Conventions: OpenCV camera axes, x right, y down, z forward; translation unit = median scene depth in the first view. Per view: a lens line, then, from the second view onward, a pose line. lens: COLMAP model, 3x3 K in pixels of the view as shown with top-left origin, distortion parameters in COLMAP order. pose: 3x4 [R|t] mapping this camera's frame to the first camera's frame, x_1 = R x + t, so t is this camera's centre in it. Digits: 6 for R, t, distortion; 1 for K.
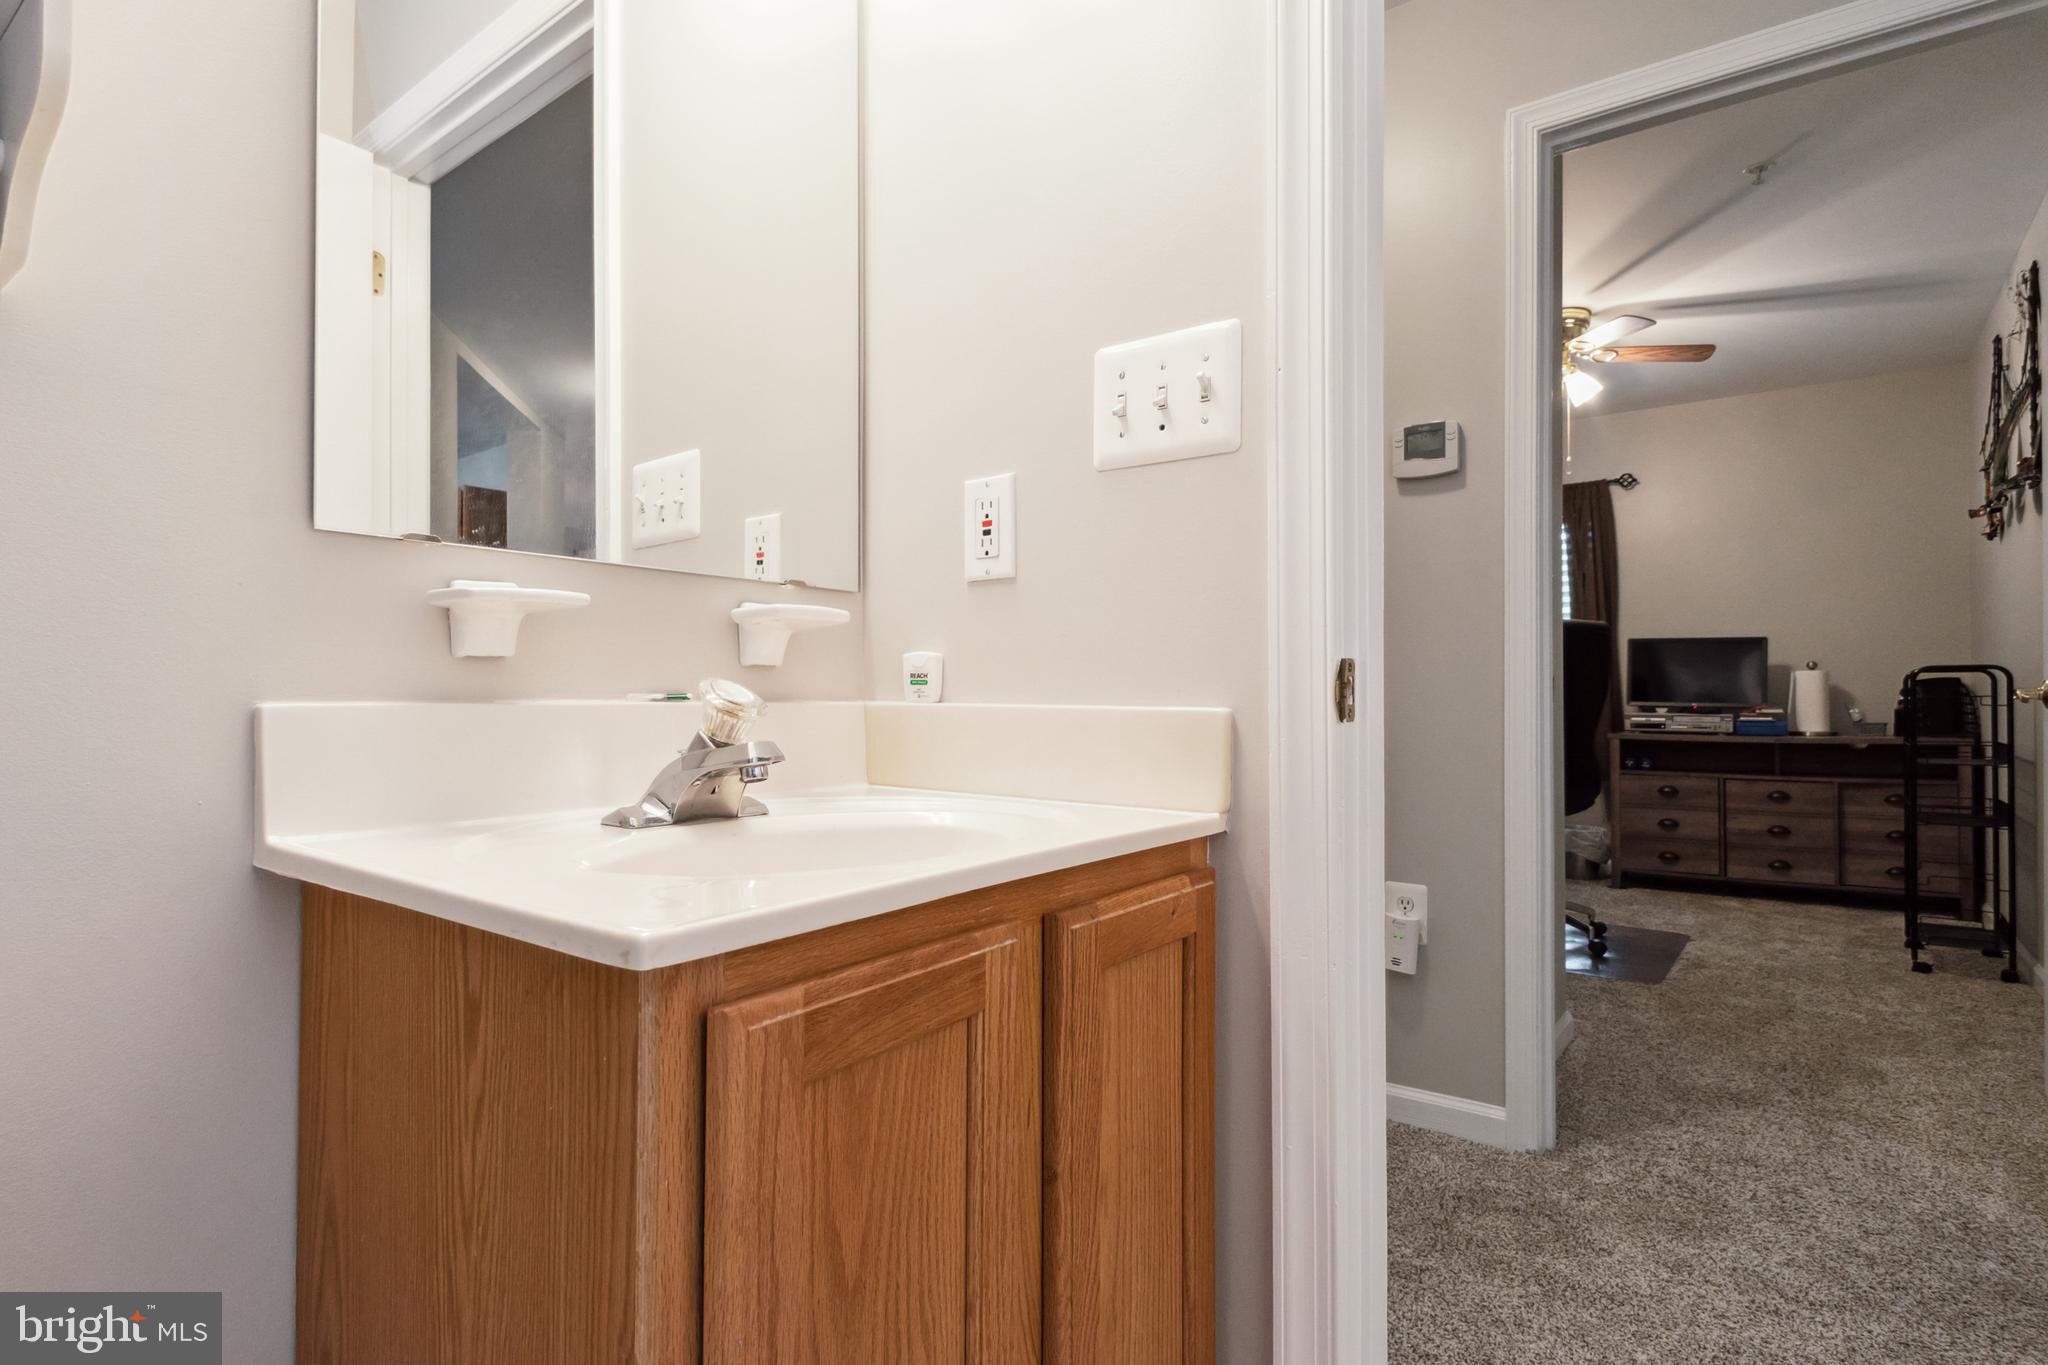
lens RADIAL K [[1072.9, 0, 1014.2], [0, 1072.9, 676.6], [0, 0, 1]] dist [0.013549, -0.005302]
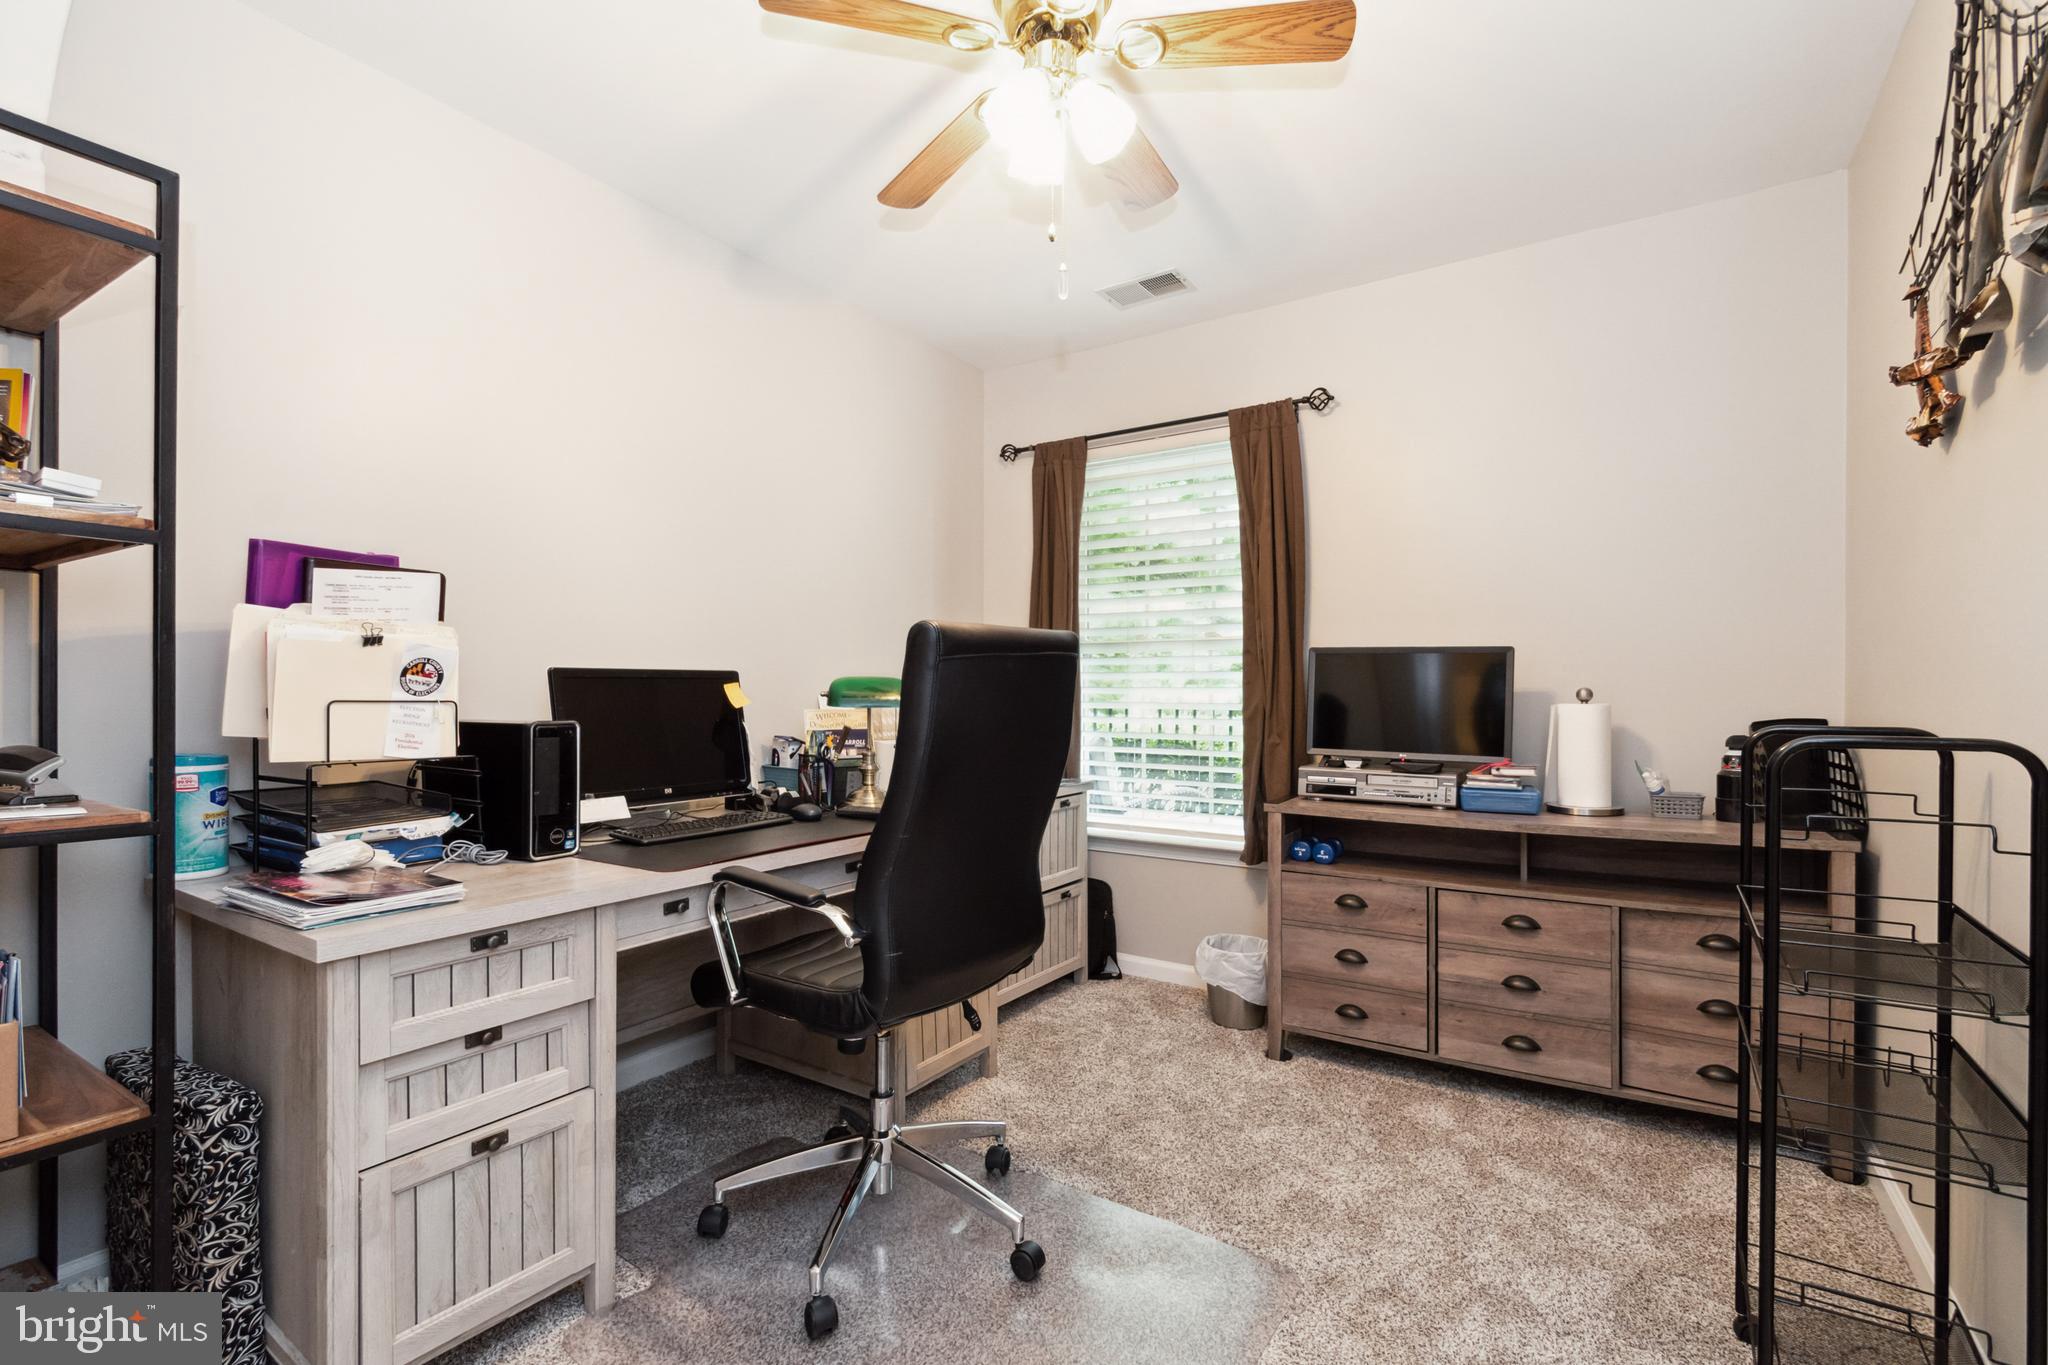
lens RADIAL K [[921.0, 0, 1030.6], [0, 921.0, 683.5], [0, 0, 1]] dist [0.003501, 0.001096]
pose [[0.998852, 0.004826, 0.047663, 0.414423], [-0.005577, 0.999862, 0.015620, -0.023108], [-0.047581, -0.015868, 0.998741, 0.512372]]
